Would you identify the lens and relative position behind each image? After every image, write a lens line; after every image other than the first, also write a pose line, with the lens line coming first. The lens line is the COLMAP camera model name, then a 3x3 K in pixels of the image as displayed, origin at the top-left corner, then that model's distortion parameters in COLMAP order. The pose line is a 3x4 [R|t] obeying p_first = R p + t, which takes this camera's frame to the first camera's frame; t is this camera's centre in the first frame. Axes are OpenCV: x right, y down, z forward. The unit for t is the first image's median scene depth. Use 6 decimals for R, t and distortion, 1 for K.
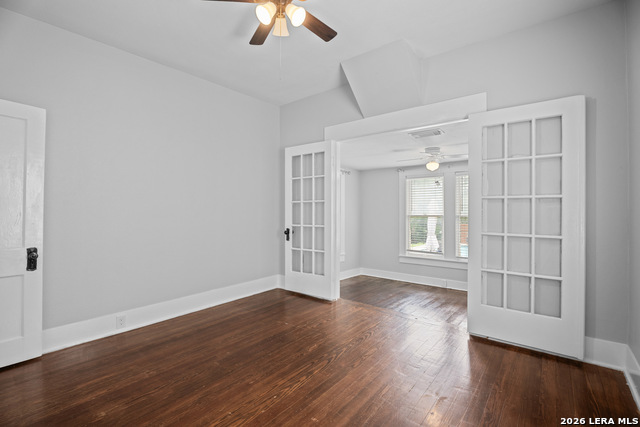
lens RADIAL K [[295.2, 0, 320.0], [0, 295.2, 213.5], [0, 0, 1]] dist [-0.028874, -0.000045]
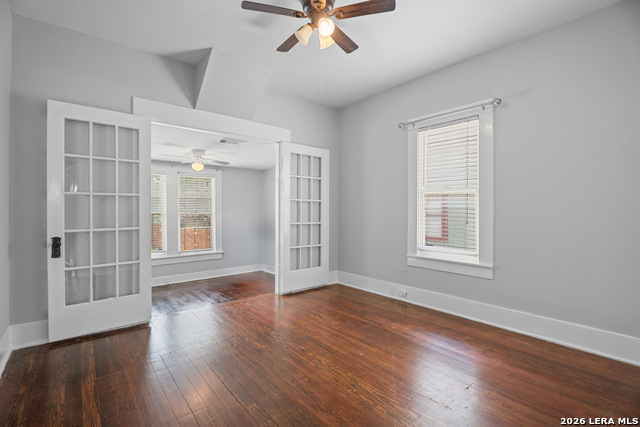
lens RADIAL K [[295.2, 0, 320.0], [0, 295.2, 213.5], [0, 0, 1]] dist [-0.028874, -0.000045]
pose [[0.177934, -0.011795, 0.983972, -0.601722], [0.005853, 0.999923, 0.010927, -0.000241], [-0.984025, 0.003815, 0.177990, 0.386061]]
